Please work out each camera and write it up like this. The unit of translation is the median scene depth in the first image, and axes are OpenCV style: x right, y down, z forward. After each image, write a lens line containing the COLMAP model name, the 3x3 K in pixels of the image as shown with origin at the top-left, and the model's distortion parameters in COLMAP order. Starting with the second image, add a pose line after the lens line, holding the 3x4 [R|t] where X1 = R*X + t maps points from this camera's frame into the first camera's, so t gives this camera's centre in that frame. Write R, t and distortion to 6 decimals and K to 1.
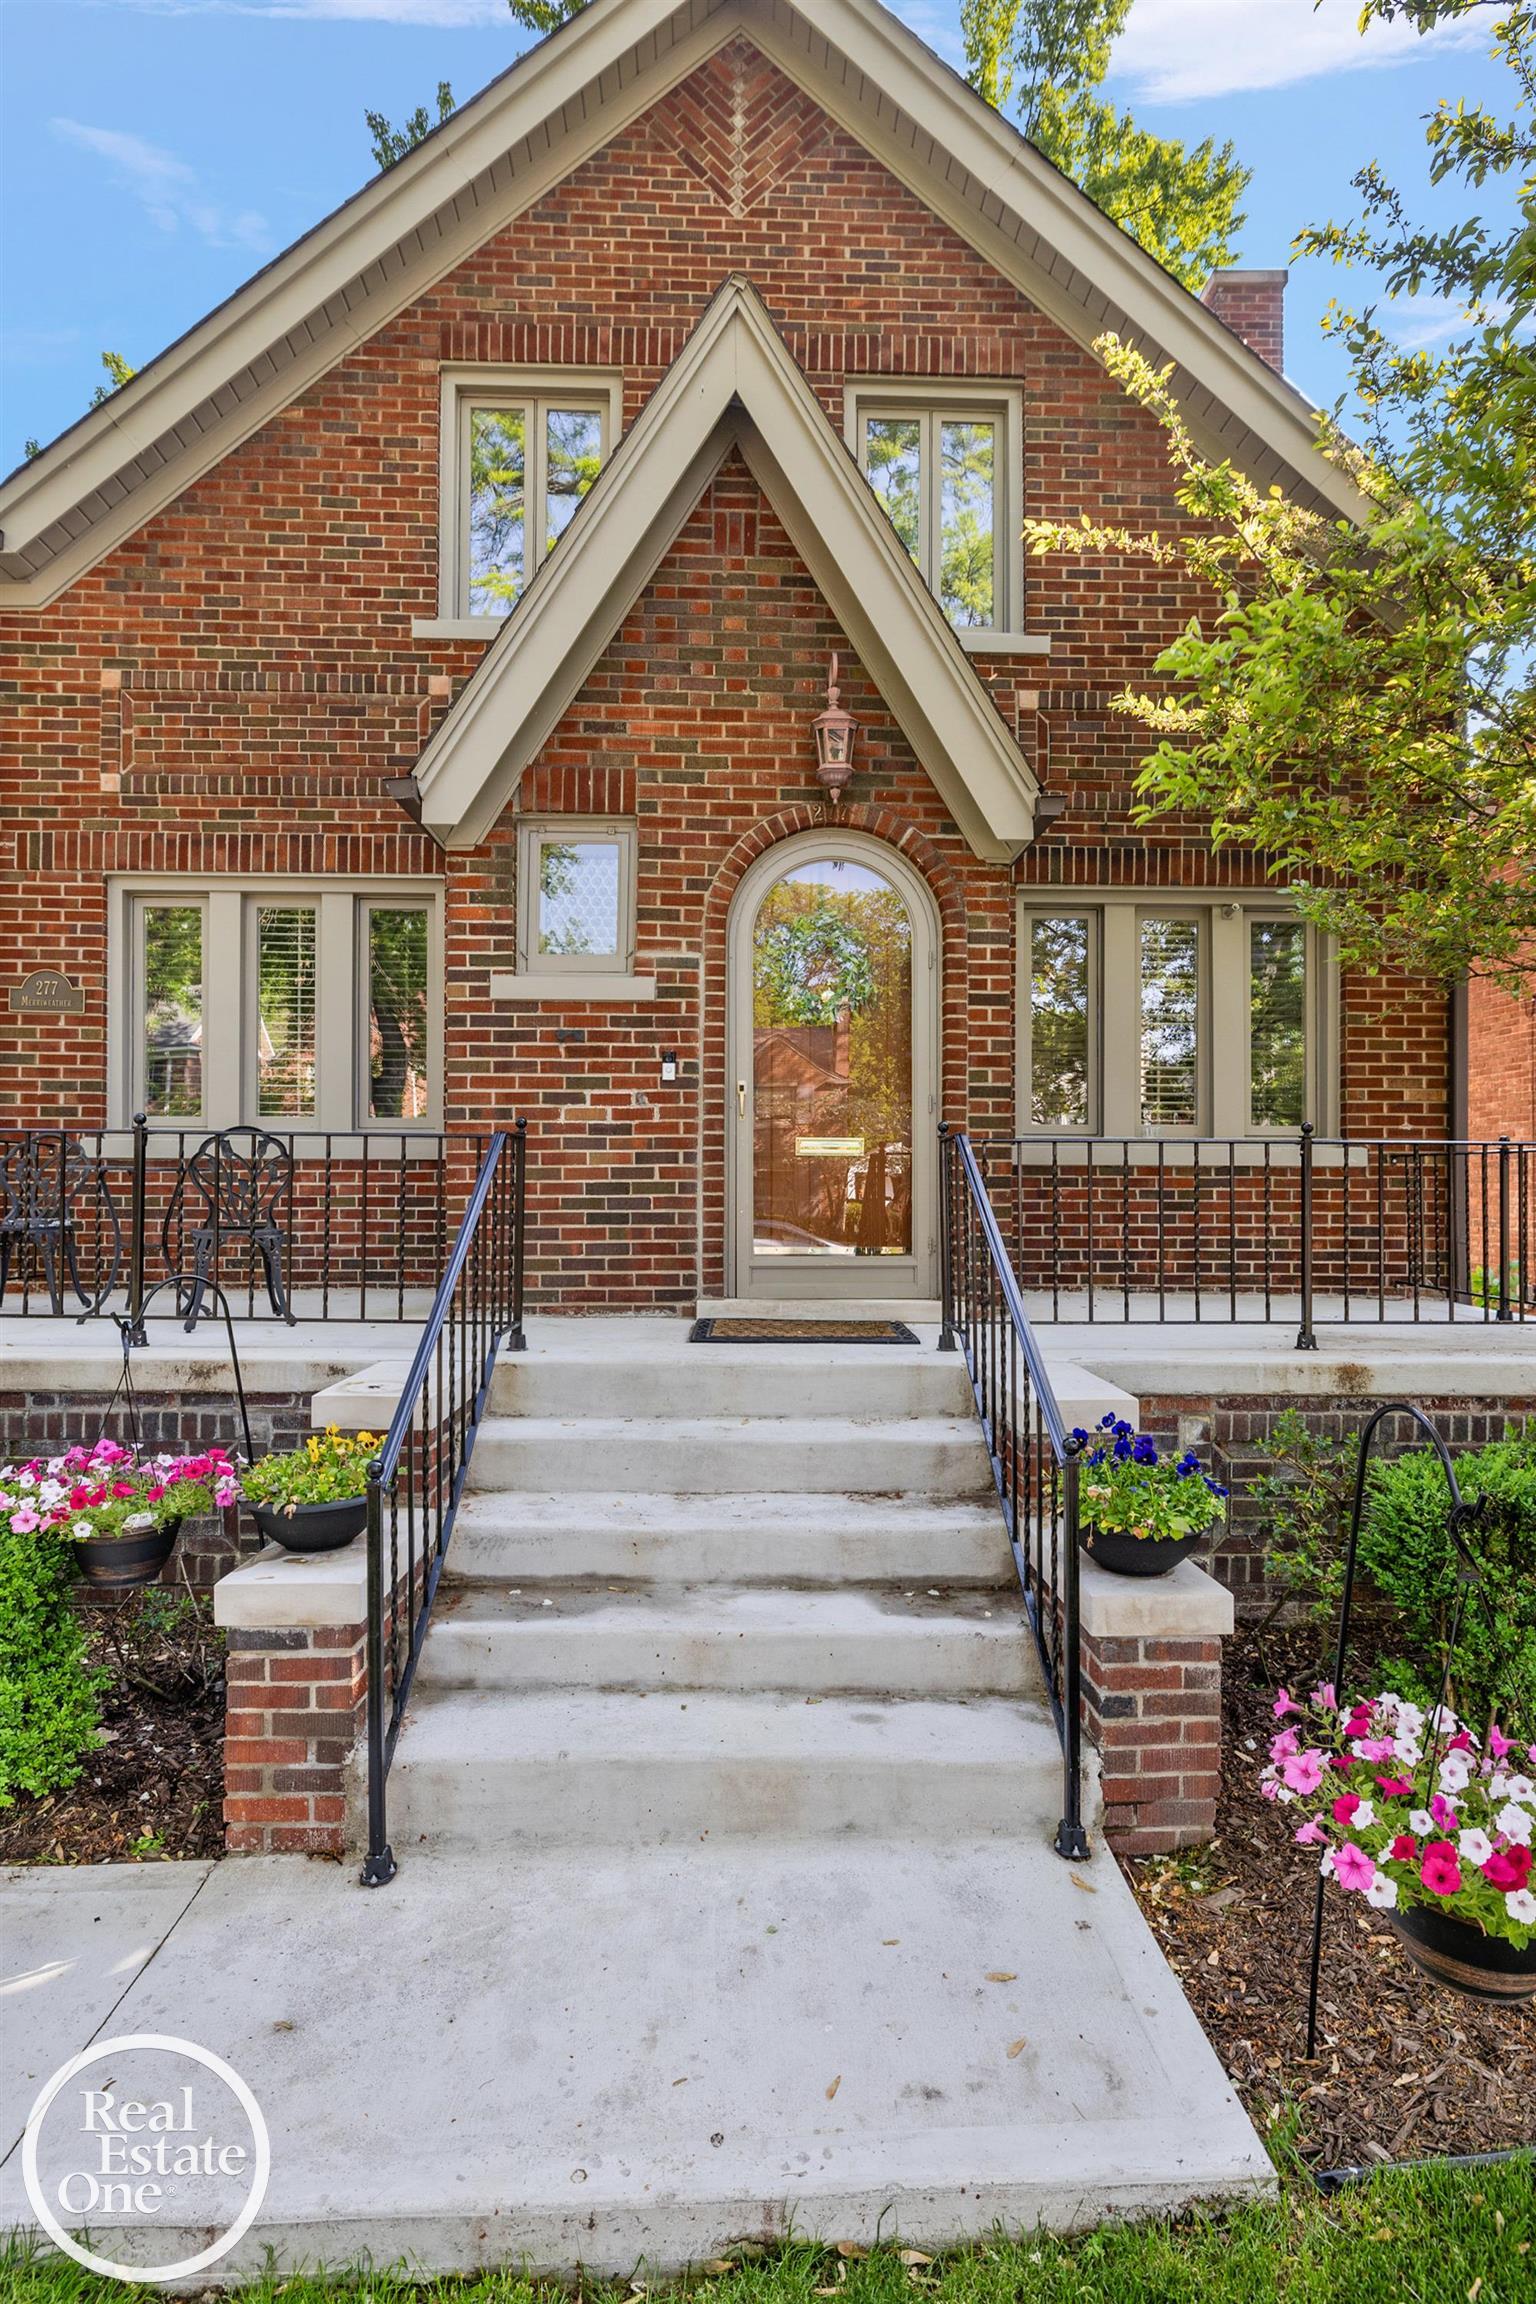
lens RADIAL K [[1121.9, 0, 742.0], [0, 1121.9, 1176.8], [0, 0, 1]] dist [-0.003543, -0.000267]
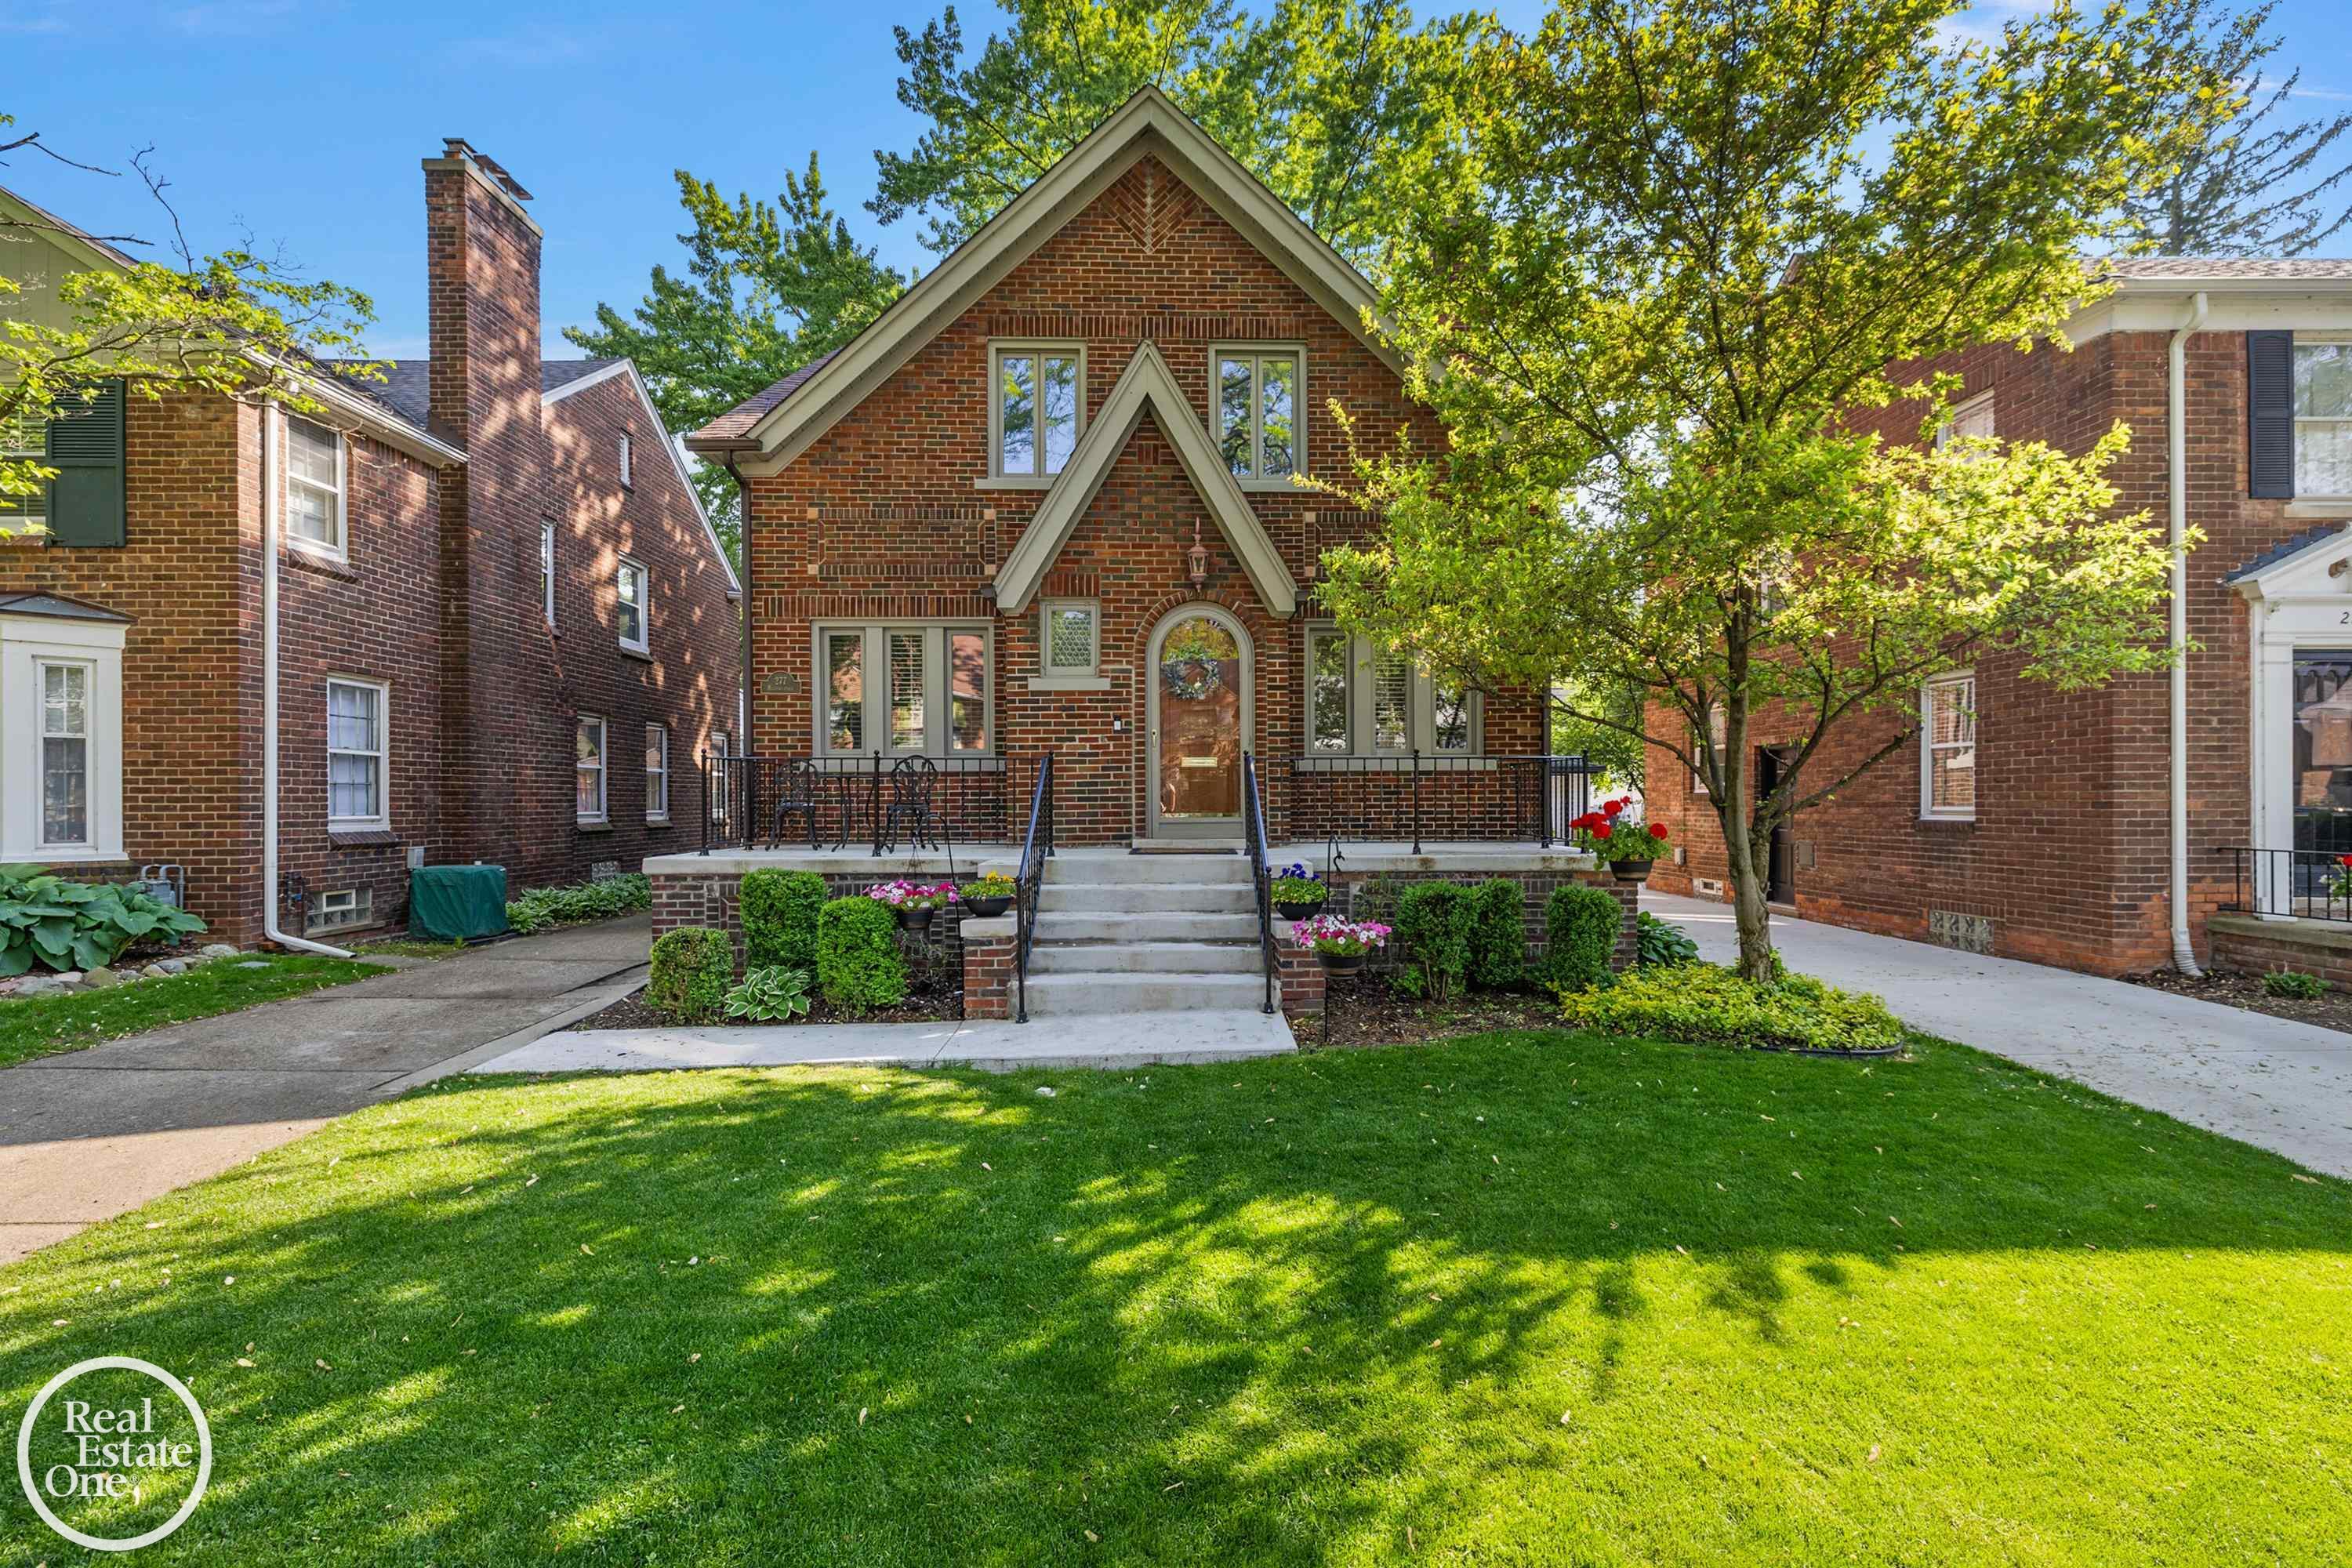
lens RADIAL K [[1003.4, 0, 1162.2], [0, 1003.4, 802.3], [0, 0, 1]] dist [0.001296, 0.000172]
pose [[0.999923, -0.009229, -0.008299, 0.028284], [0.009327, 0.999885, 0.011925, 0.022380], [0.008188, -0.012002, 0.999894, -0.791233]]
